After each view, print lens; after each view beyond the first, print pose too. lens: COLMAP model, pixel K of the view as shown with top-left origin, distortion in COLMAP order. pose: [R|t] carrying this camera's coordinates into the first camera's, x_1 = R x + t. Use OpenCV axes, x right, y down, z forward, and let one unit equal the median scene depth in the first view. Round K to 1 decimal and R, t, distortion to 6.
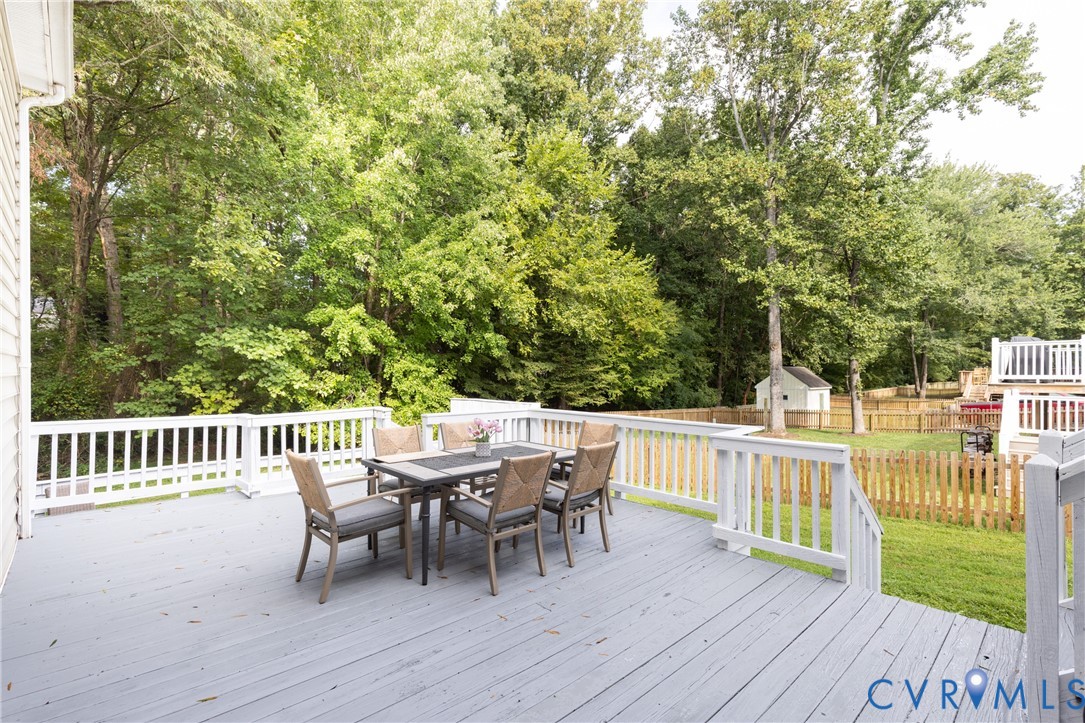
lens RADIAL K [[497.4, 0, 543.0], [0, 497.4, 366.0], [0, 0, 1]] dist [-0.000266, -0.000336]
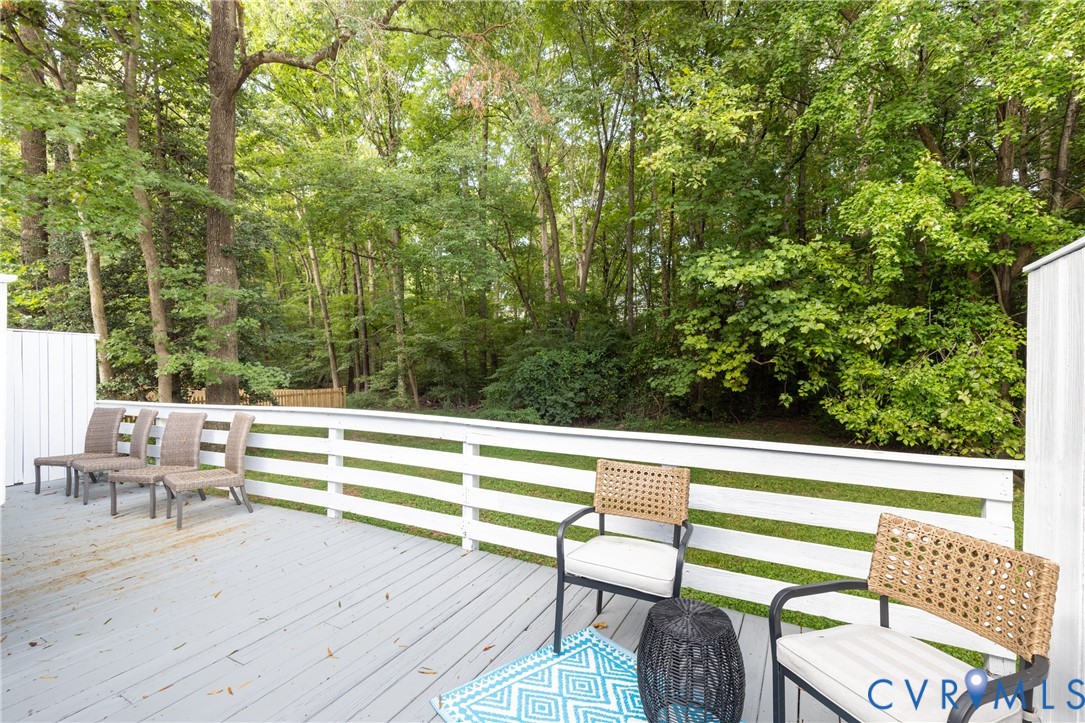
lens RADIAL K [[497.4, 0, 542.1], [0, 497.4, 361.0], [0, 0, 1]] dist [-0.000266, -0.000336]
pose [[0.320341, 0.005749, -0.947285, -0.030556], [0.017318, 0.999779, 0.011925, 0.061742], [0.947144, -0.020225, 0.320171, 0.471622]]
